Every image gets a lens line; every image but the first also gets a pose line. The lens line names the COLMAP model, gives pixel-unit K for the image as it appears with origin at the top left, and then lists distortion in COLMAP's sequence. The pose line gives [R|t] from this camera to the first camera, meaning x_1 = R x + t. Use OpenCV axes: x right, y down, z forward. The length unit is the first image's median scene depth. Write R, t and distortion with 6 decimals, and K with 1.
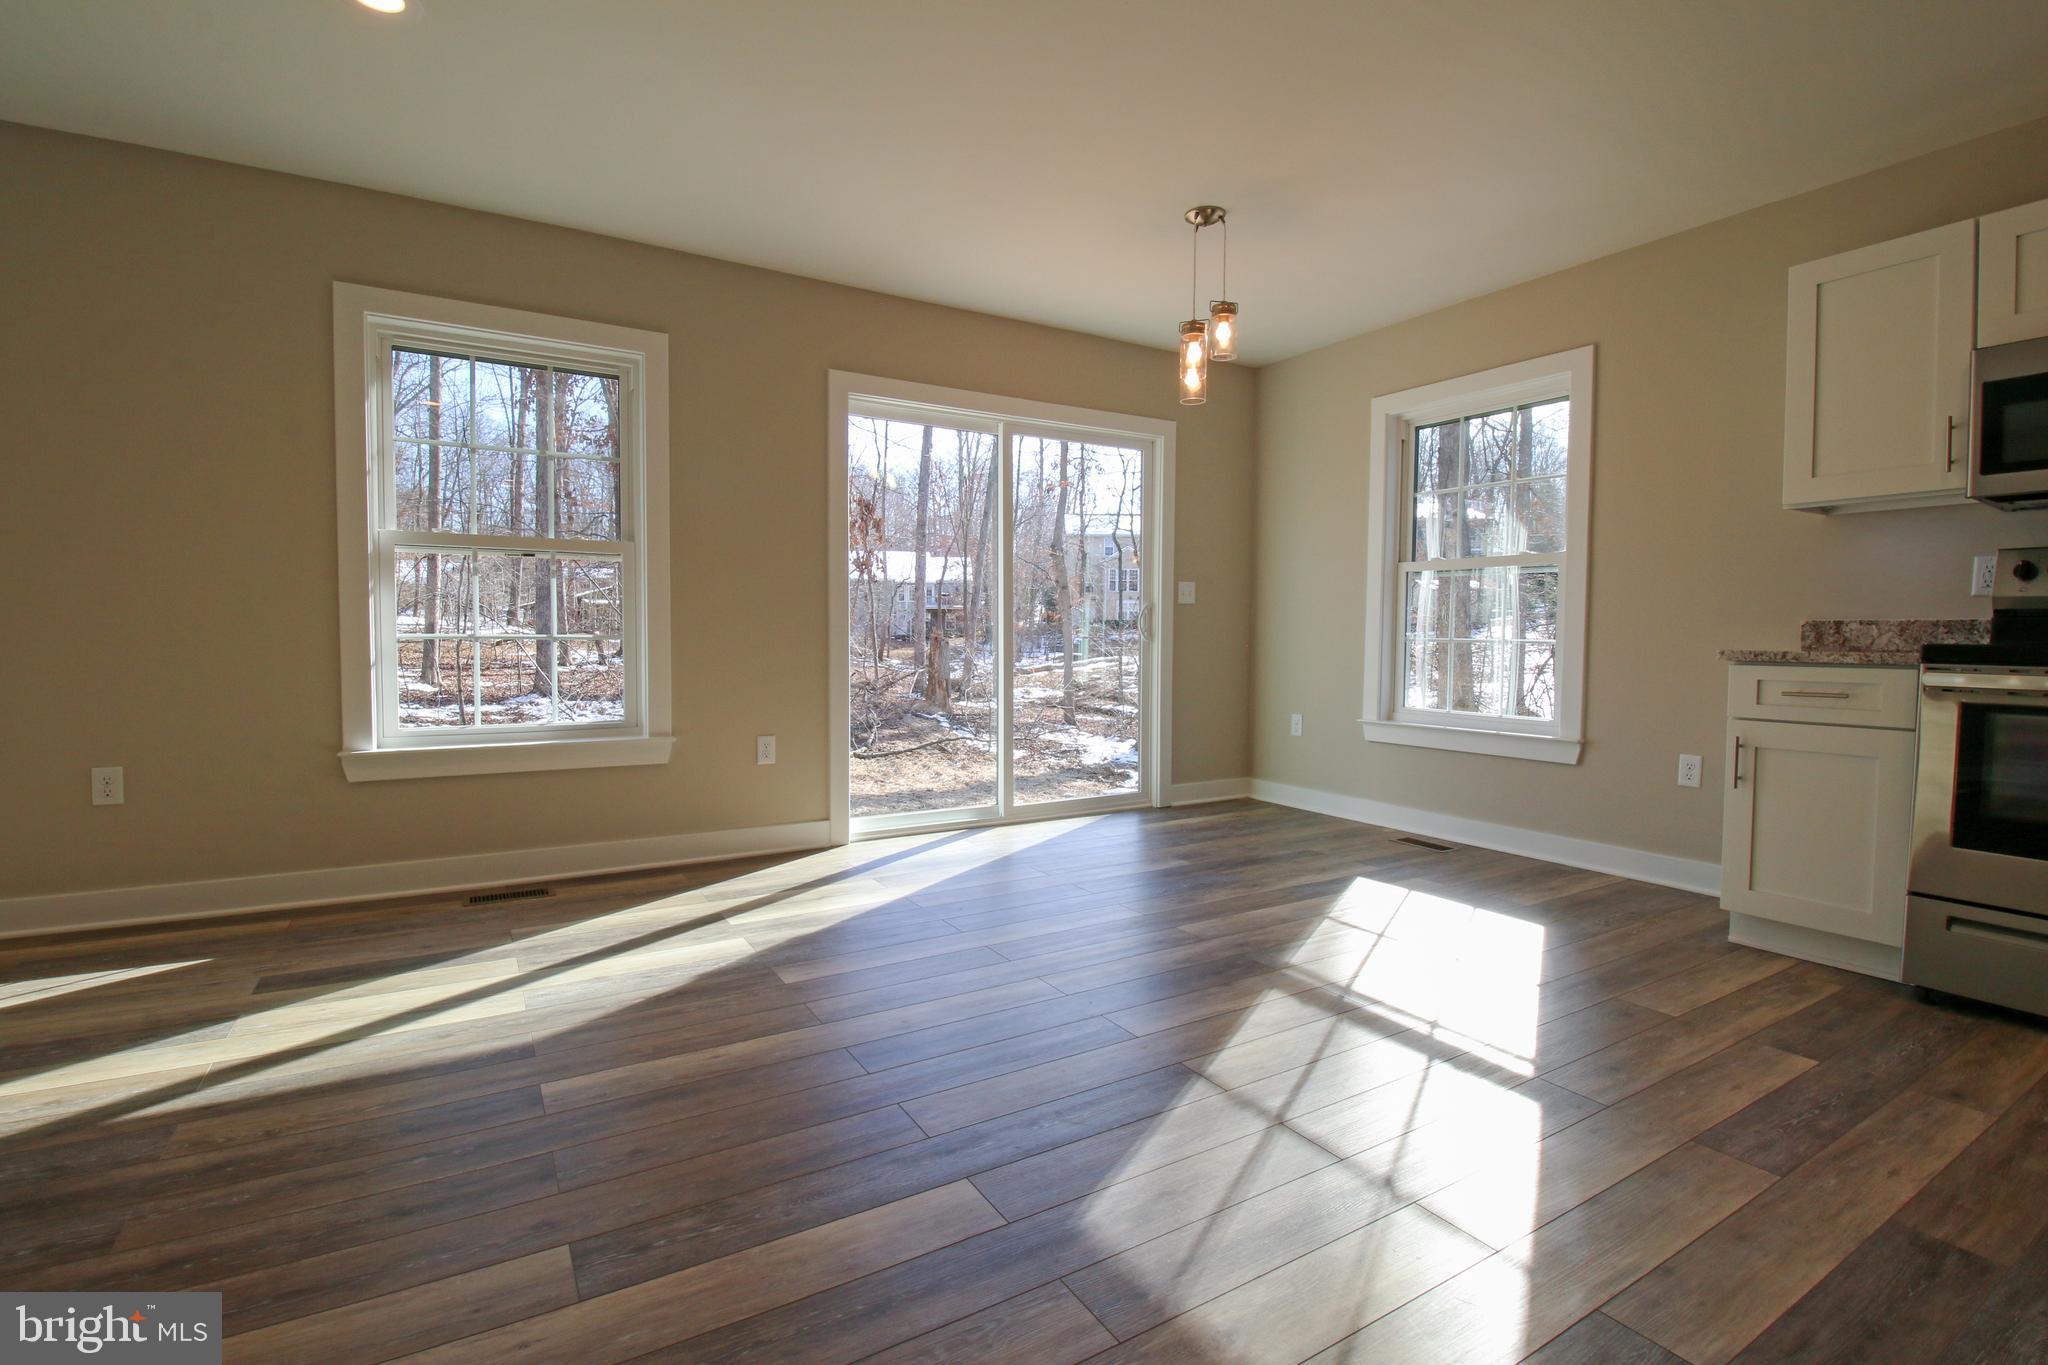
lens RADIAL K [[930.0, 0, 1024.0], [0, 930.0, 682.5], [0, 0, 1]] dist [-0.000830, -0.014747]
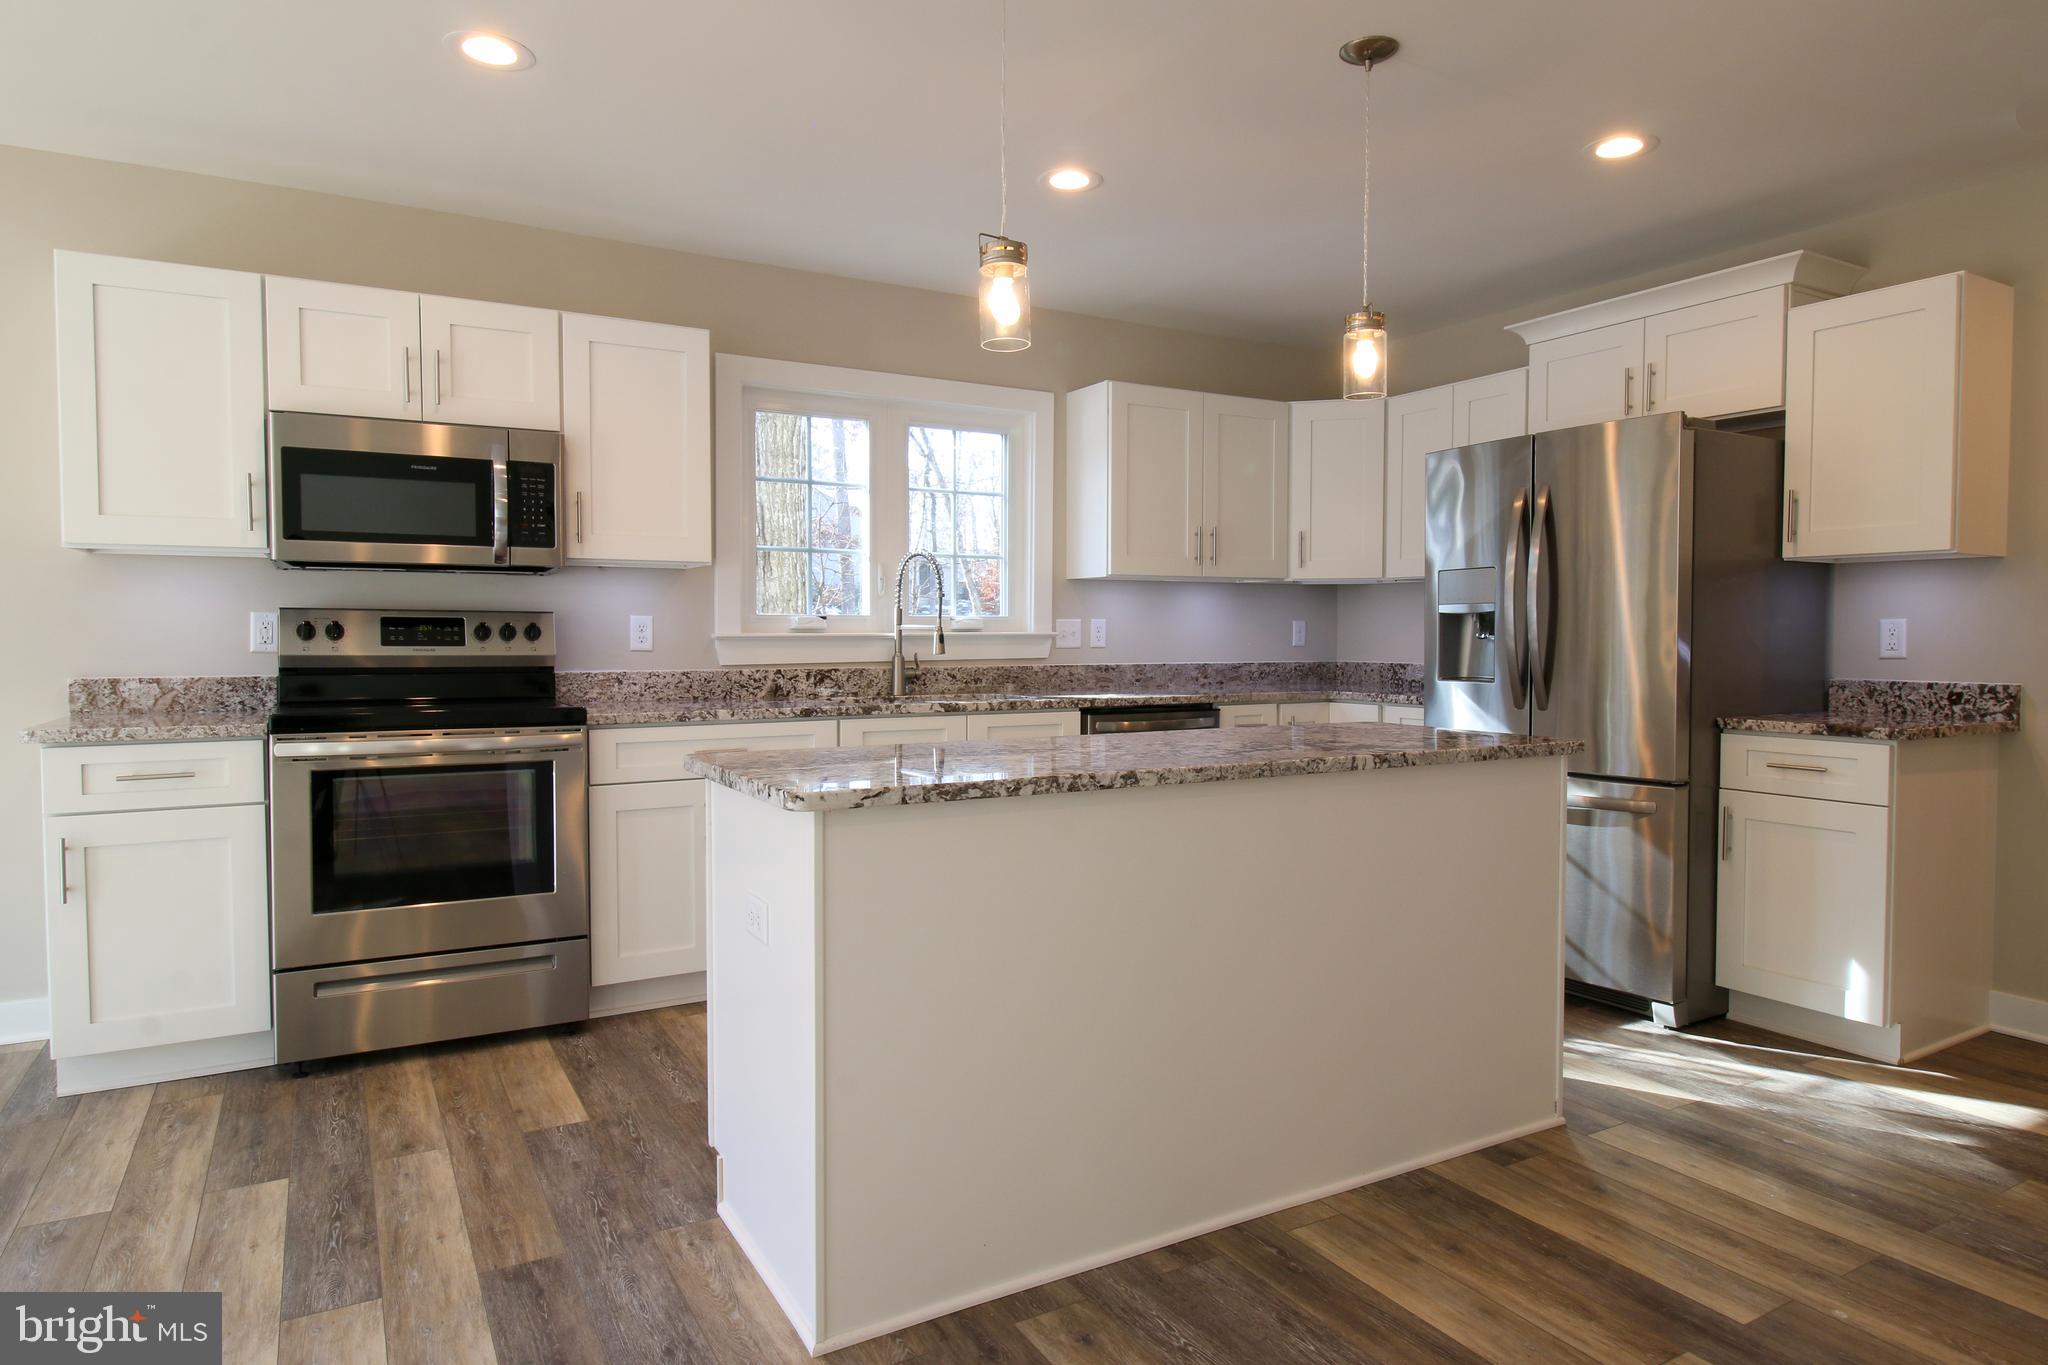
lens RADIAL K [[1214.7, 0, 1024.0], [0, 1214.7, 682.5], [0, 0, 1]] dist [-0.000457, -0.002206]
pose [[0.019965, -0.048418, 0.998628, -0.243045], [0.050761, 0.997588, 0.047353, -0.081800], [-0.998511, 0.049745, 0.022375, 0.147450]]
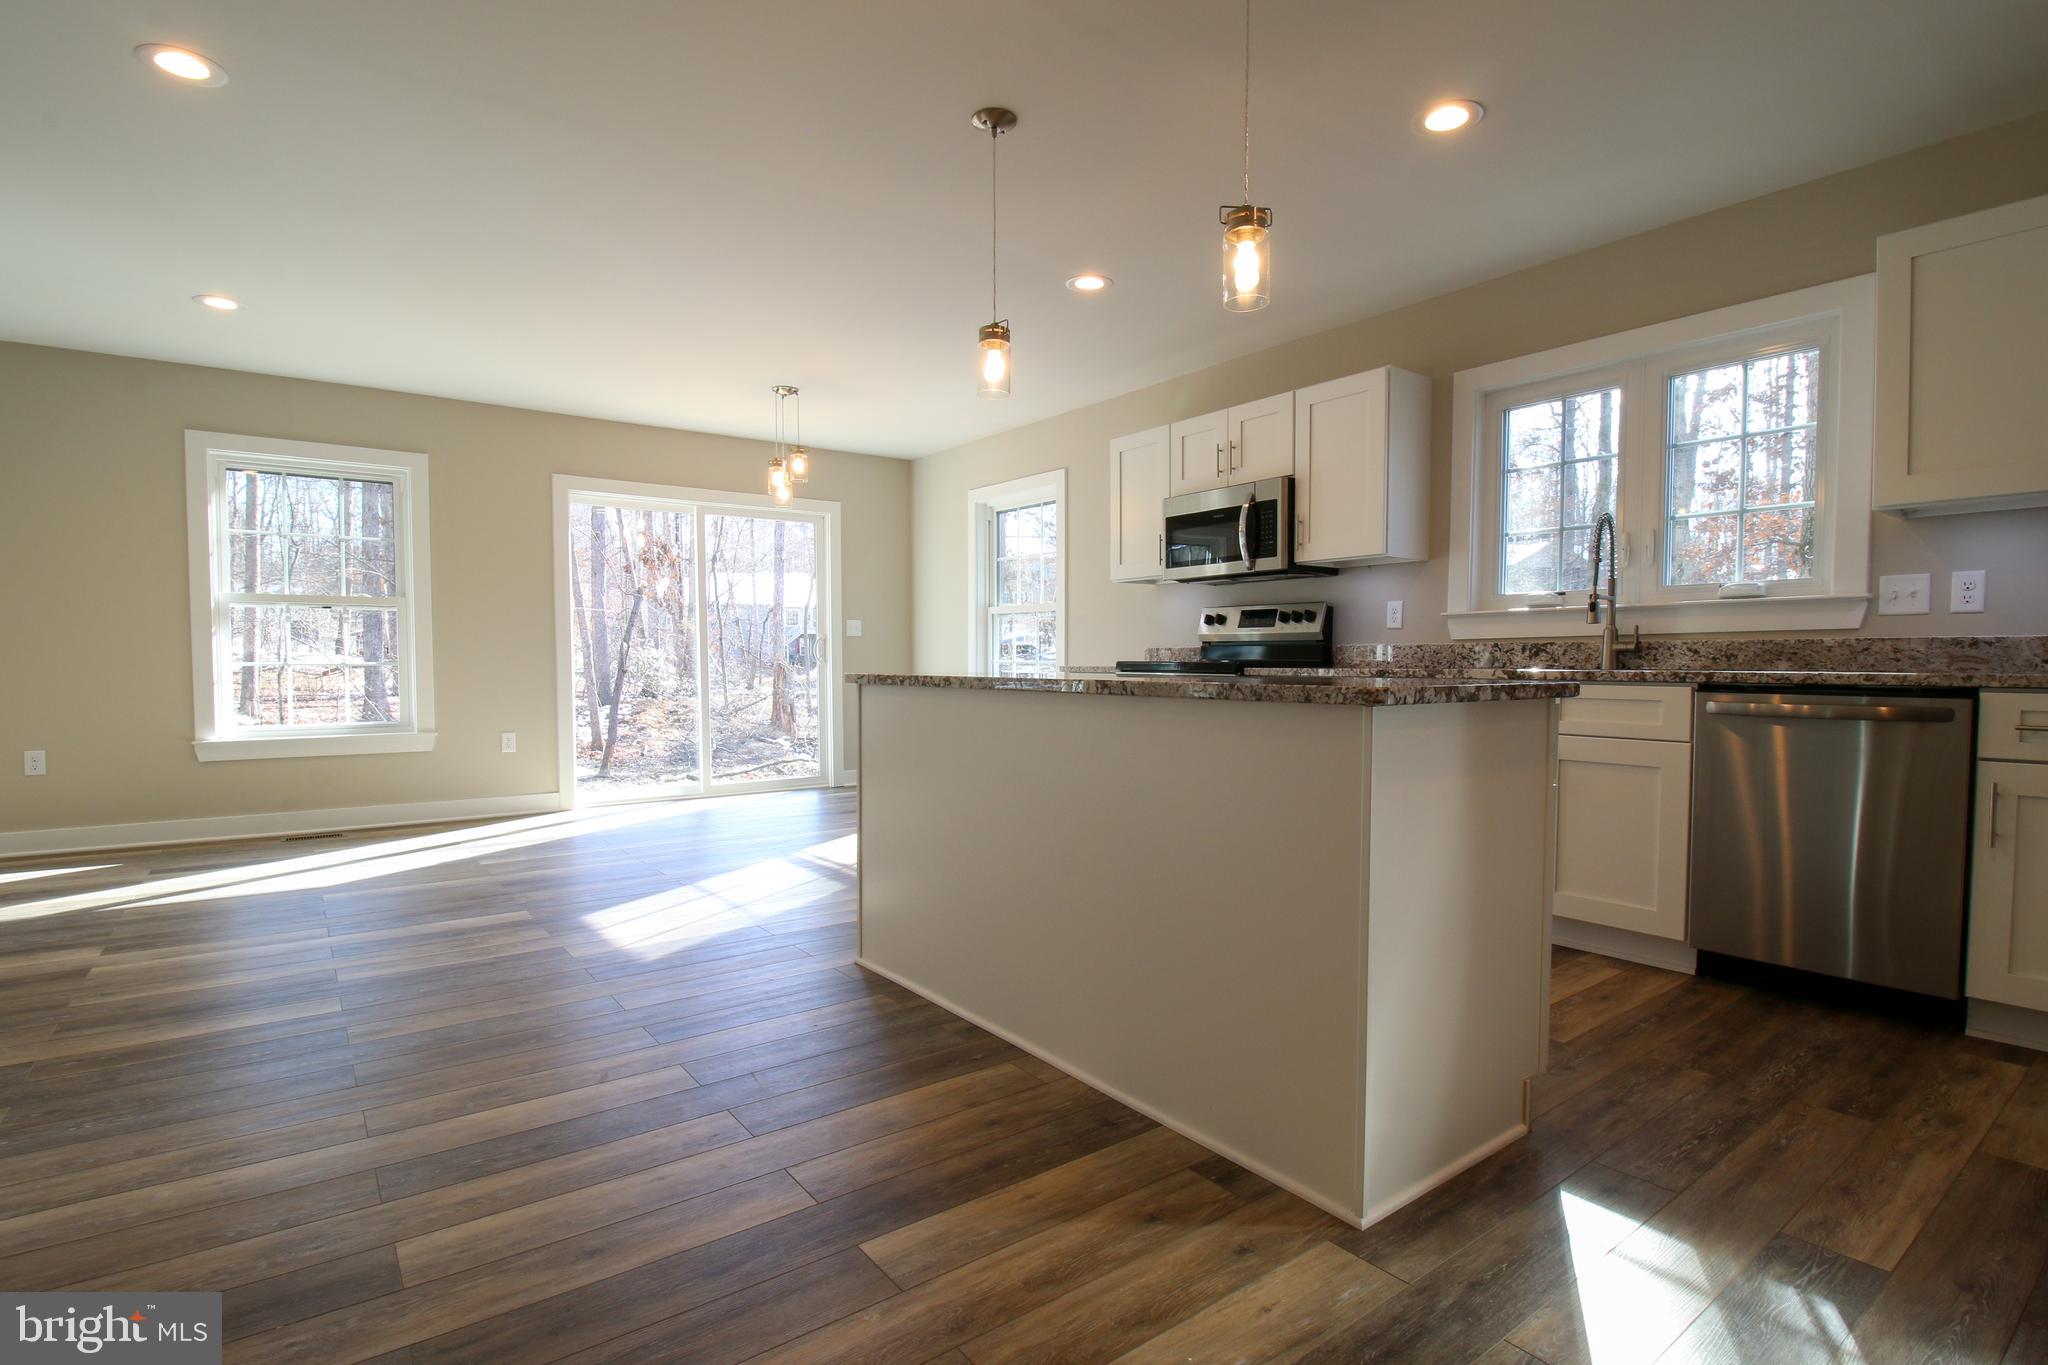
lens RADIAL K [[976.1, 0, 1026.8], [0, 976.1, 710.8], [0, 0, 1]] dist [0.004594, -0.018979]
pose [[0.994301, -0.012084, 0.105919, 0.506036], [0.012027, 0.999927, 0.001180, 0.046366], [-0.105926, 0.000101, 0.994374, -0.813659]]
